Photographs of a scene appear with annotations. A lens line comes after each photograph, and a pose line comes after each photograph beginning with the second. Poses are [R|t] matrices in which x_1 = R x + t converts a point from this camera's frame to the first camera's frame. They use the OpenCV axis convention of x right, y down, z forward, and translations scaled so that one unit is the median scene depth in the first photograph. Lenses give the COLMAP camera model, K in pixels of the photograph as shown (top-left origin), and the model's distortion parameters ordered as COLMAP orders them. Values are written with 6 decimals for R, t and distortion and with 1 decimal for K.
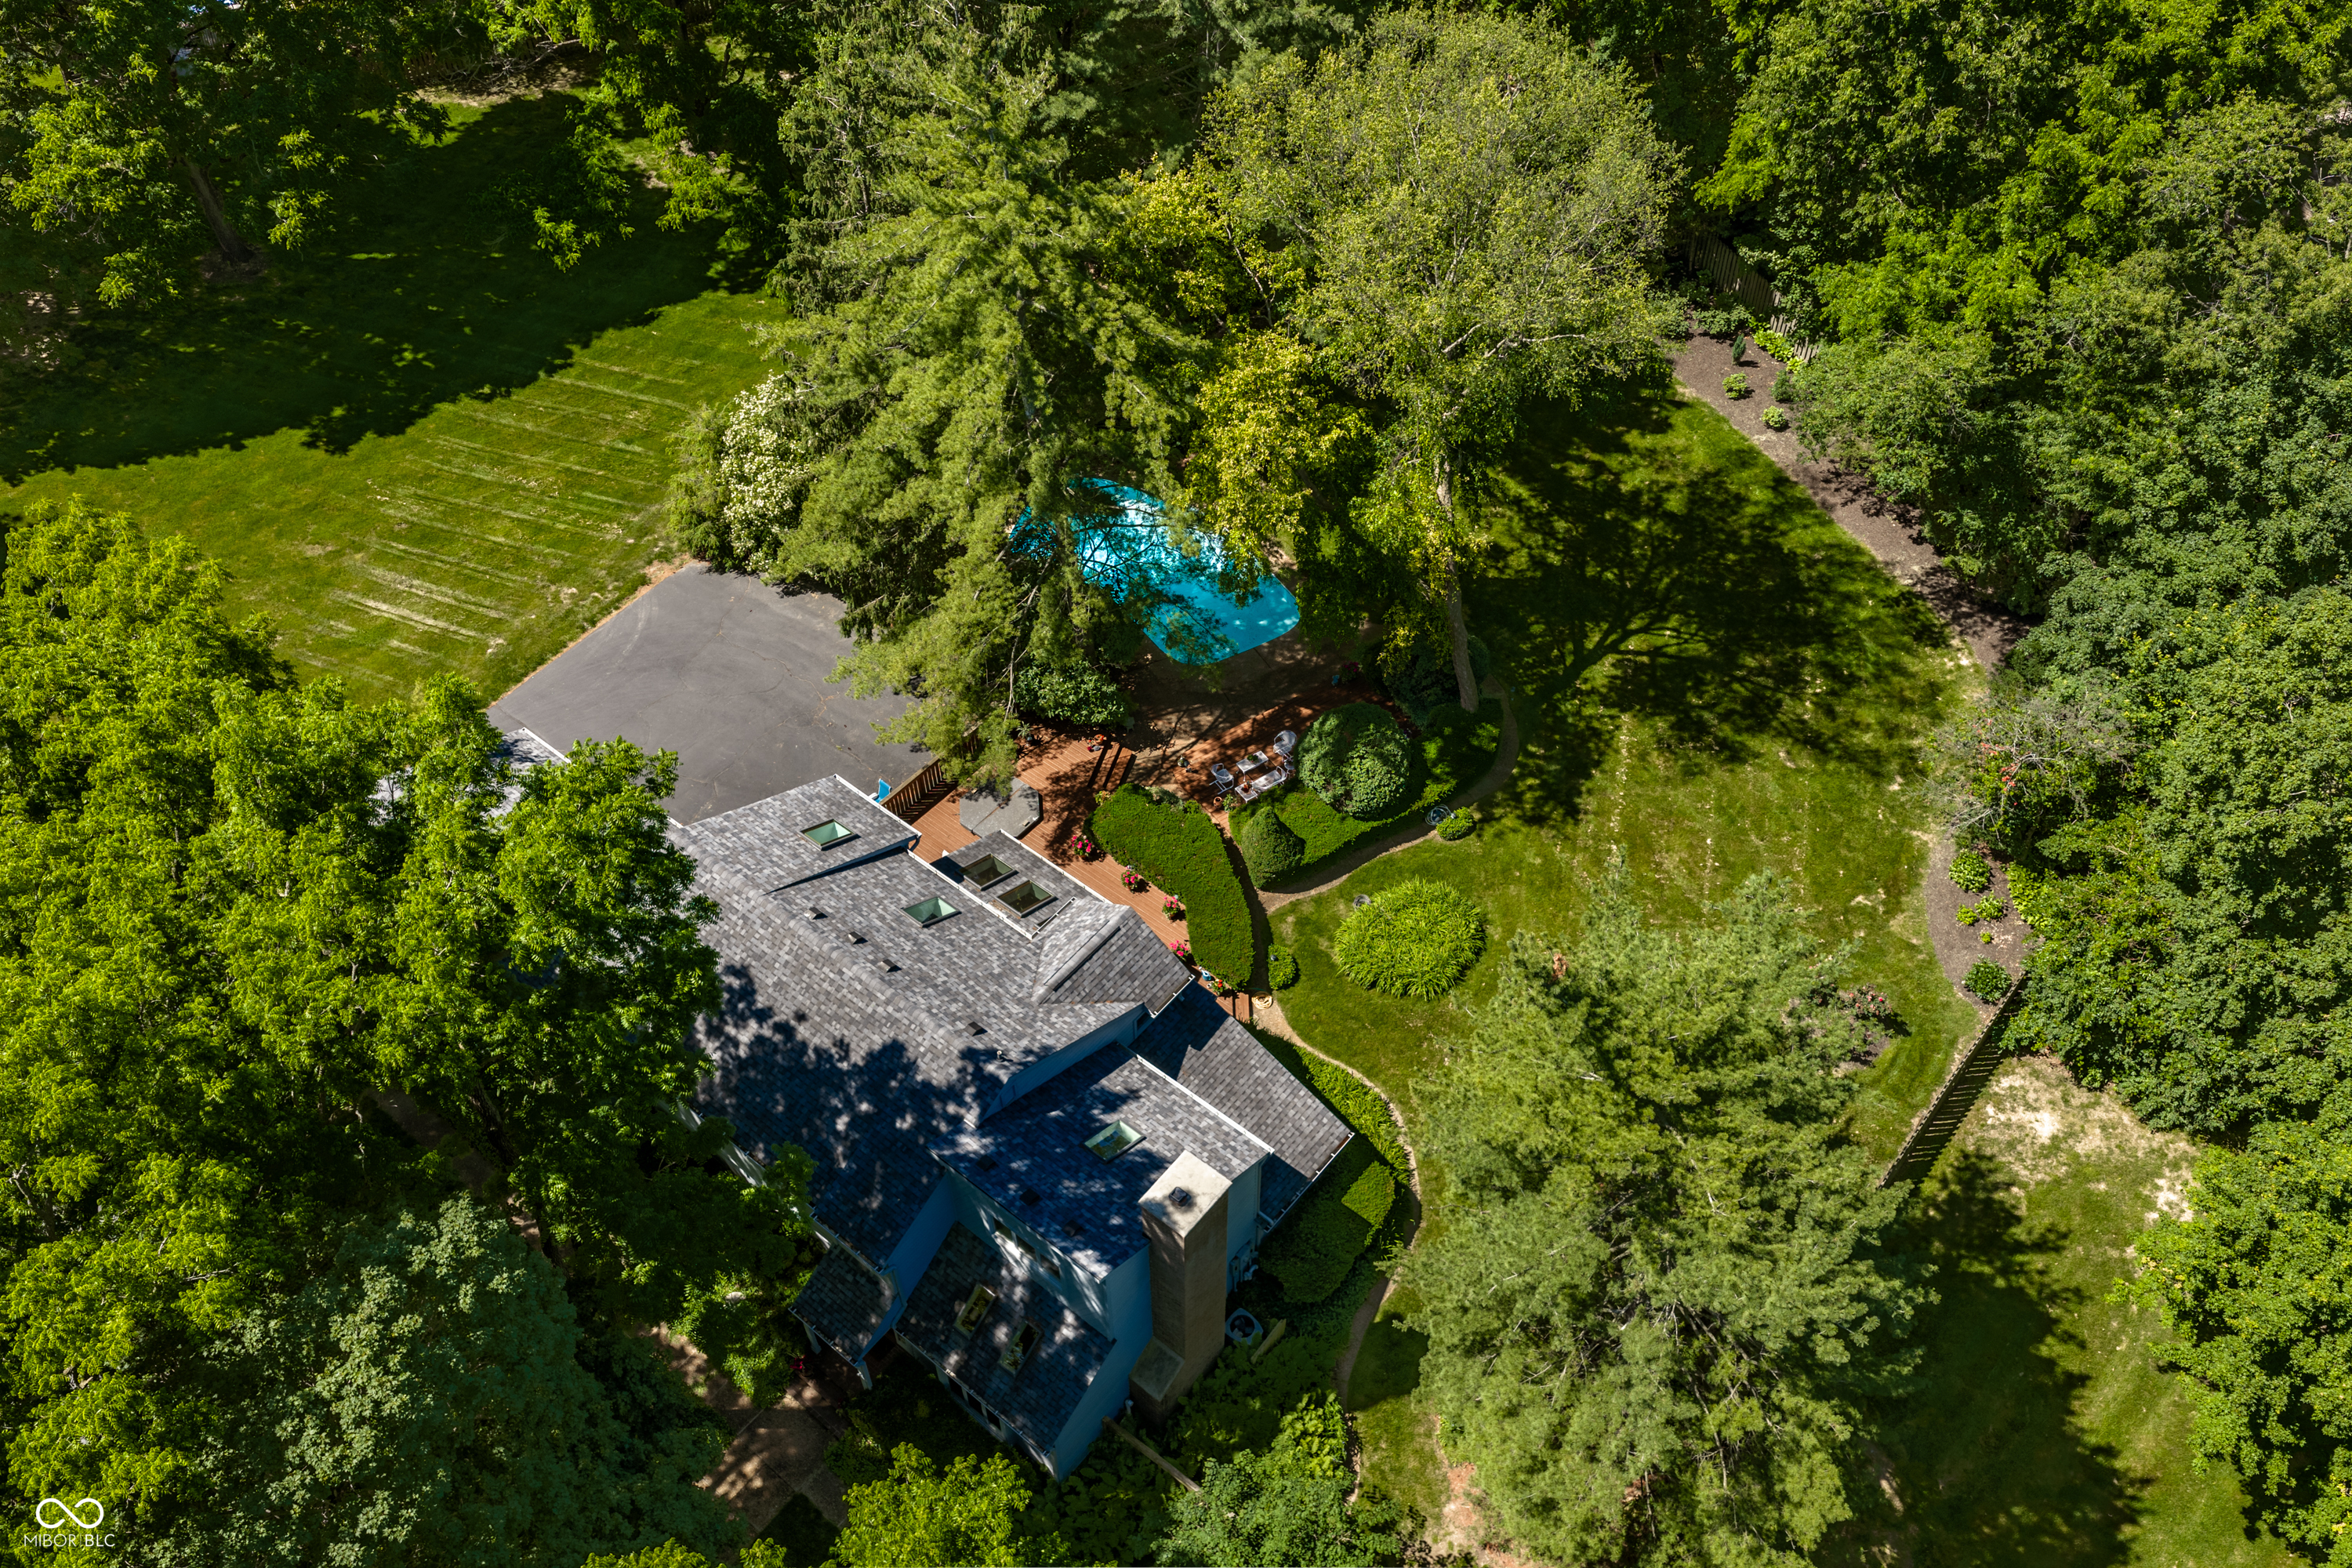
lens RADIAL K [[1940.6, 0, 1139.5], [0, 1940.6, 792.6], [0, 0, 1]] dist [0.020093, 0.000165]
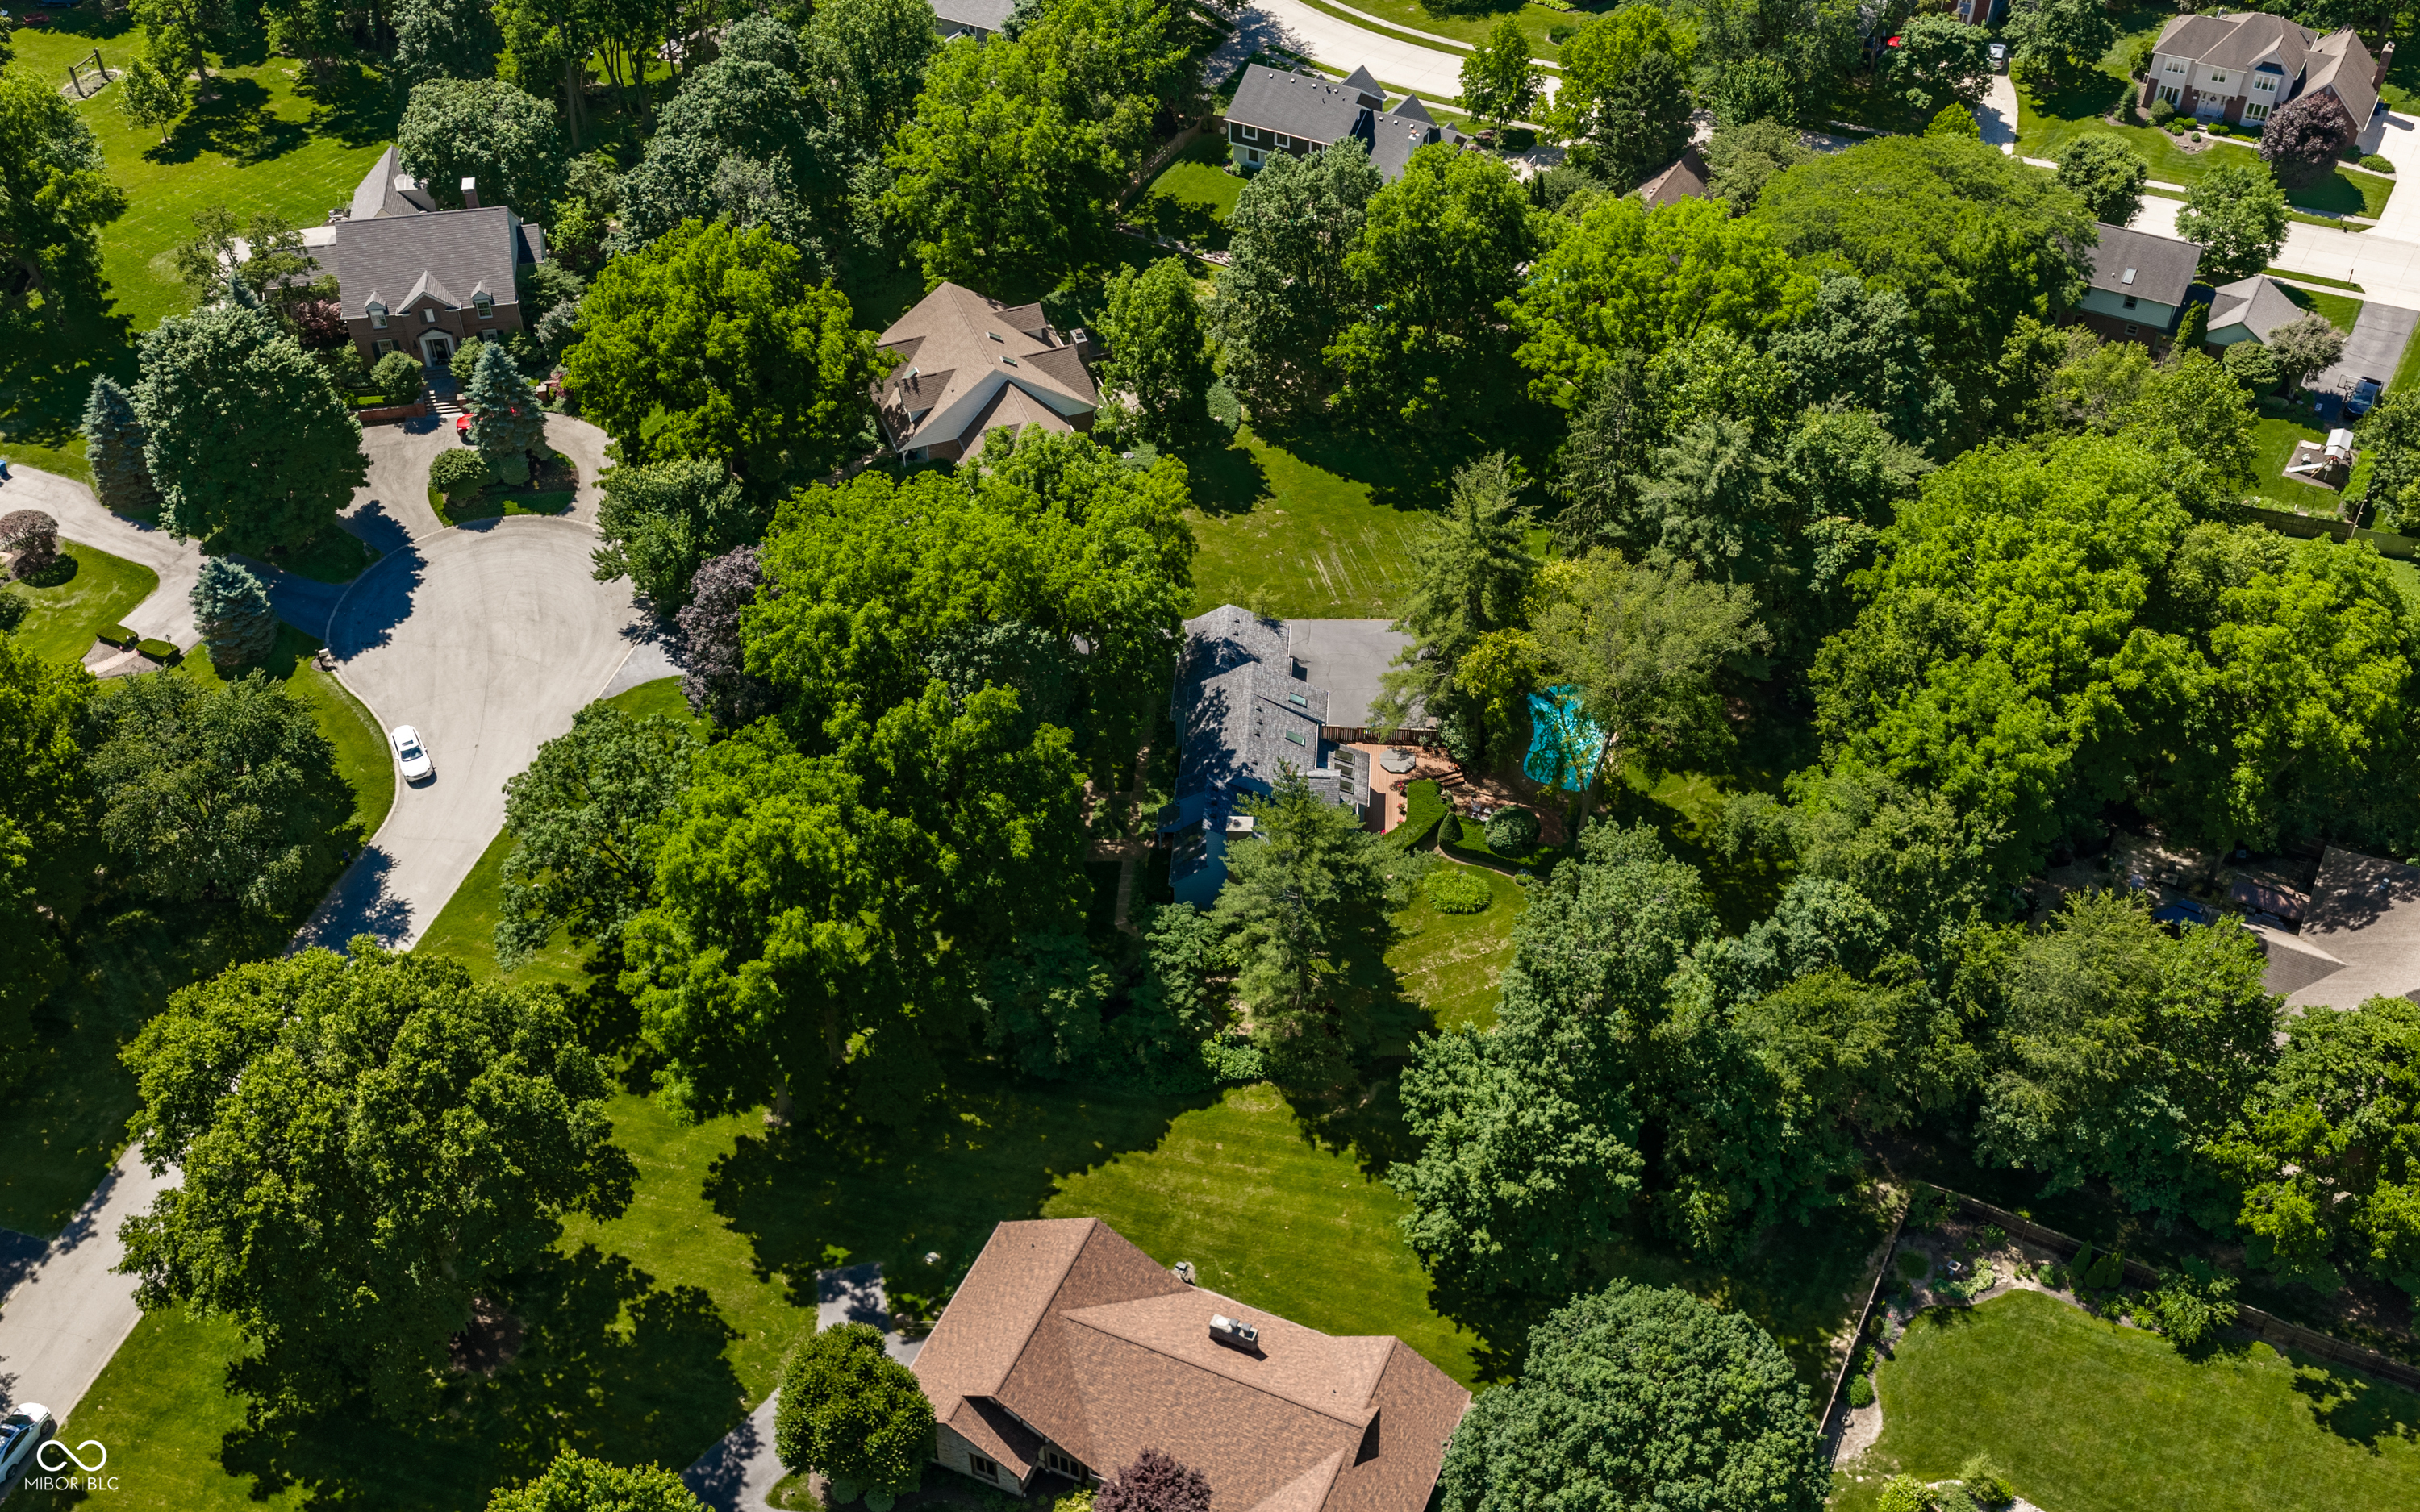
lens RADIAL K [[2182.9, 0, 1210.0], [0, 2182.9, 756.0], [0, 0, 1]] dist [0.004981, 0.000528]
pose [[0.593608, 0.550584, -0.586930, 1.349761], [-0.612099, 0.782392, 0.114877, -0.161190], [0.522459, 0.291067, 0.801446, -1.217930]]
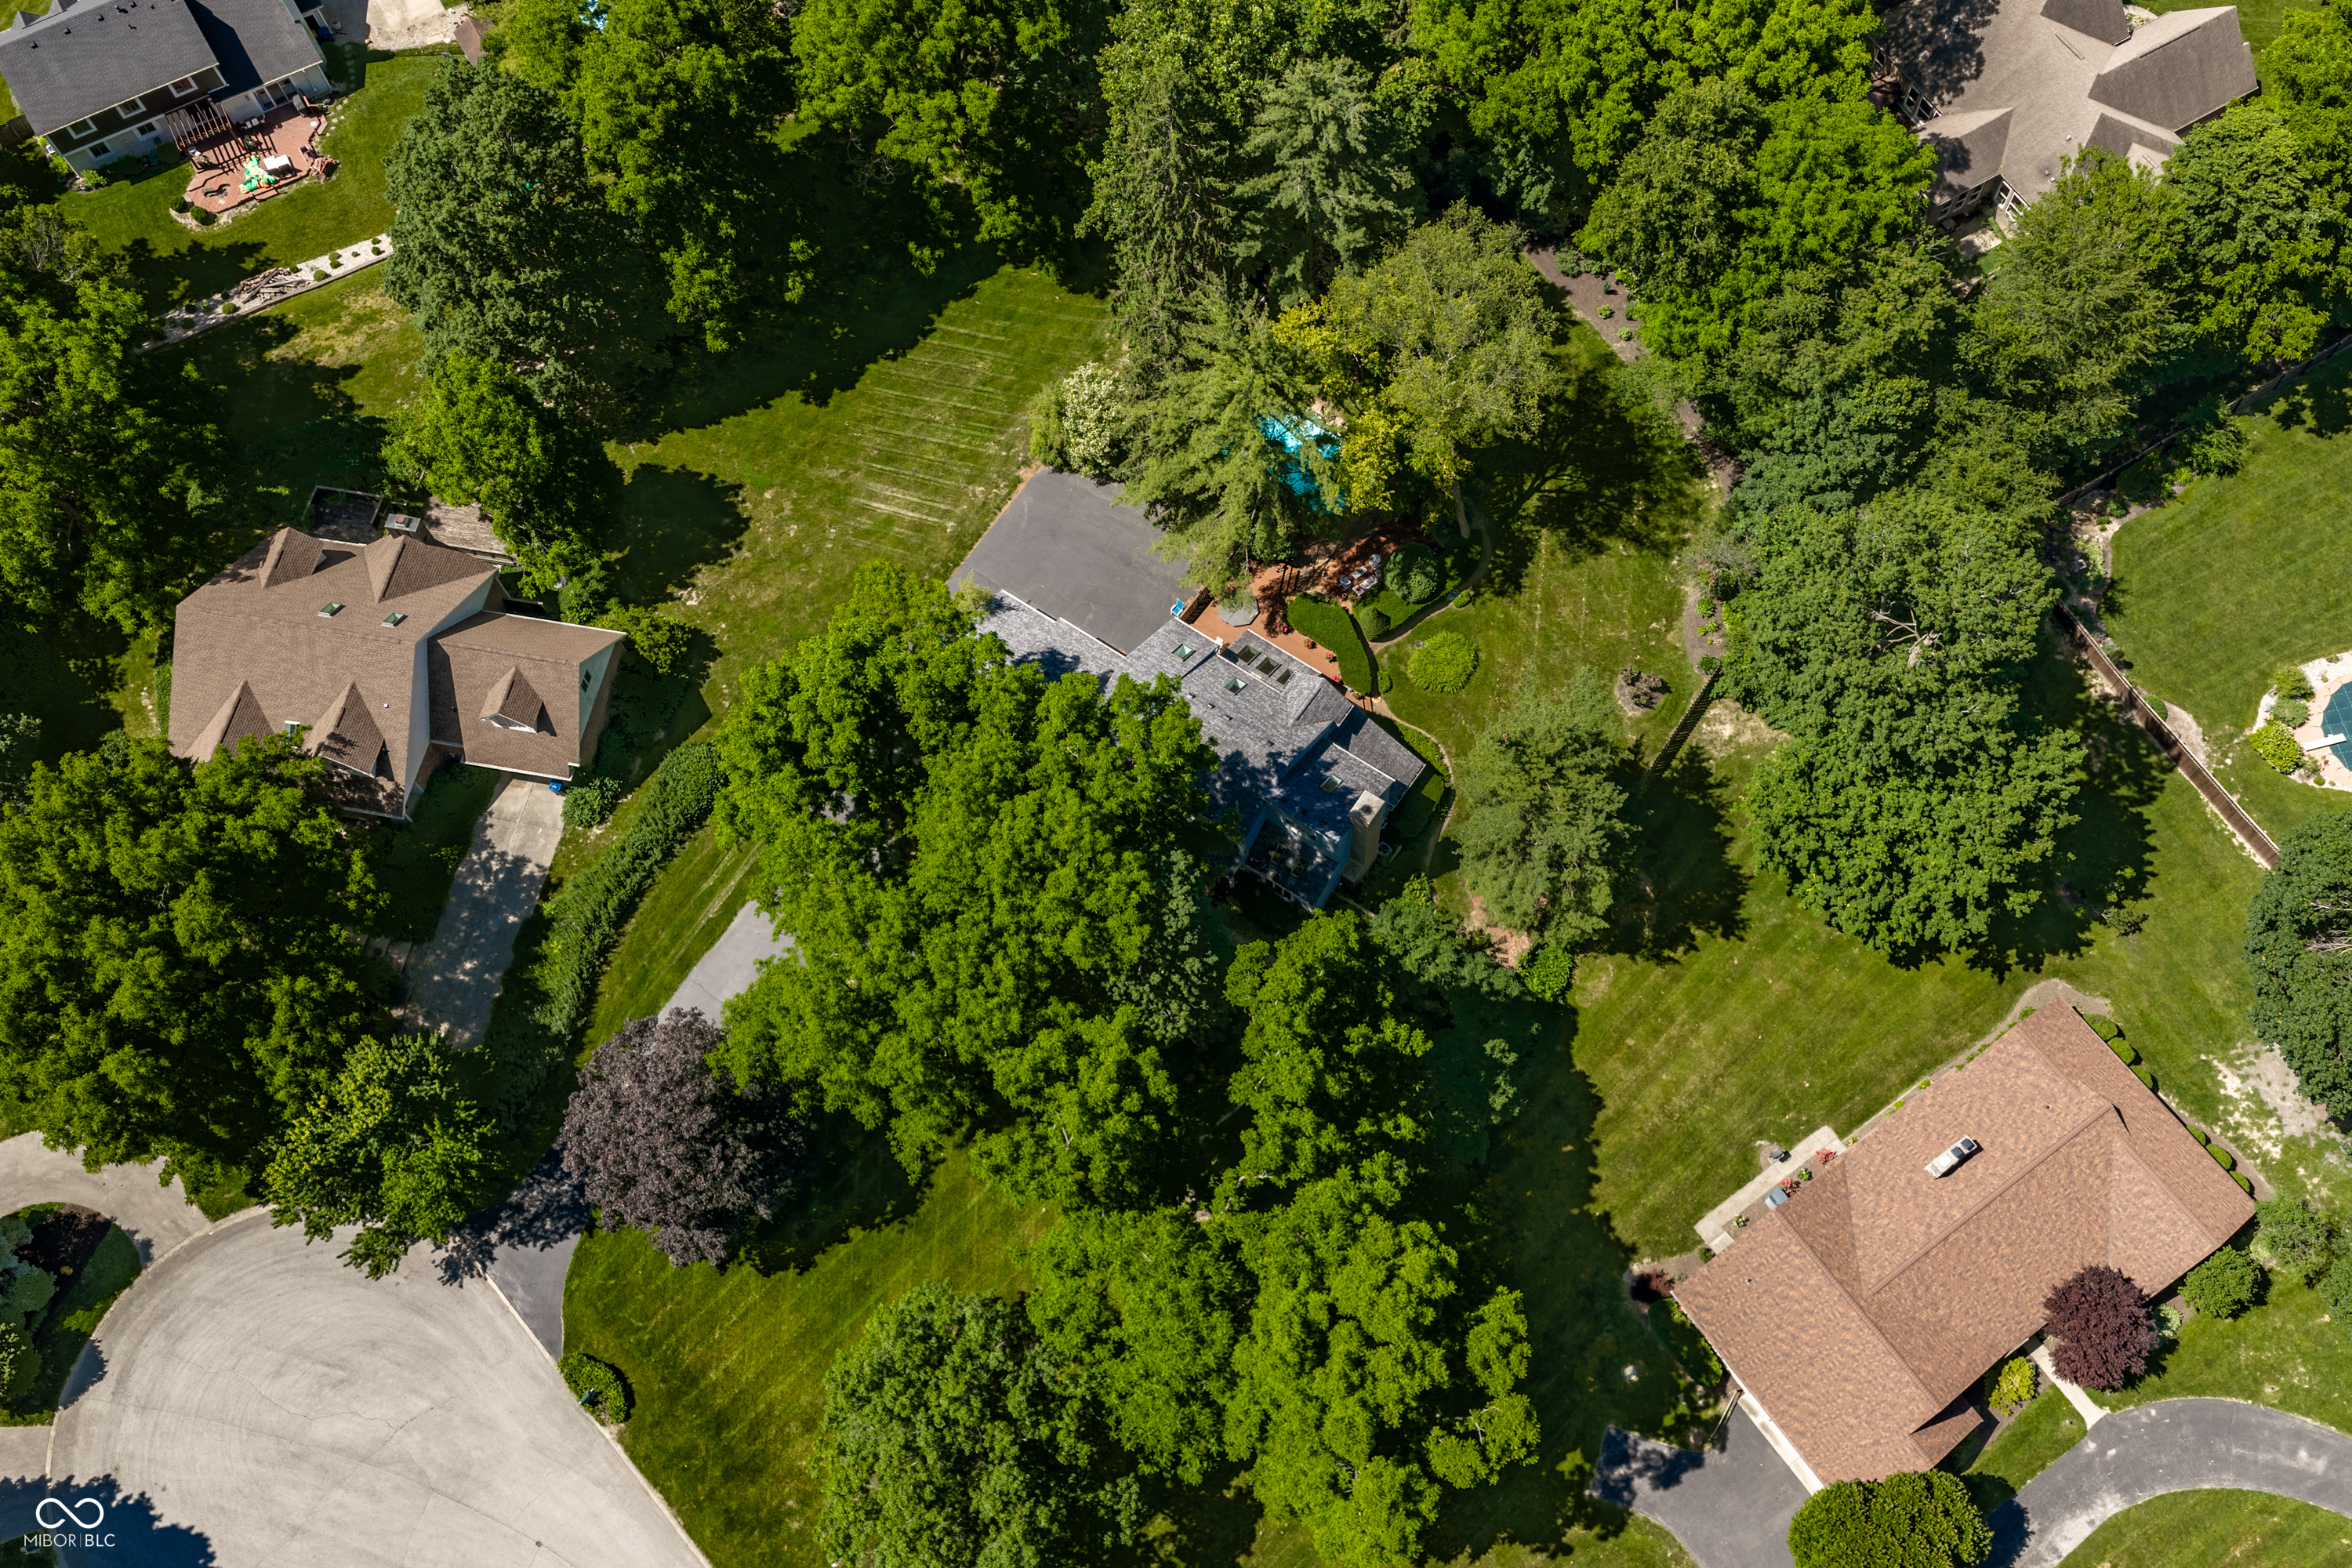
lens RADIAL K [[1913.4, 0, 1176.0], [0, 1913.4, 784.0], [0, 0, 1]] dist [0.003015, 0.011136]
pose [[0.996379, -0.084492, 0.009446, -0.177622], [0.078874, 0.960121, 0.268228, -0.371300], [-0.031732, -0.266512, 0.963309, -1.013219]]
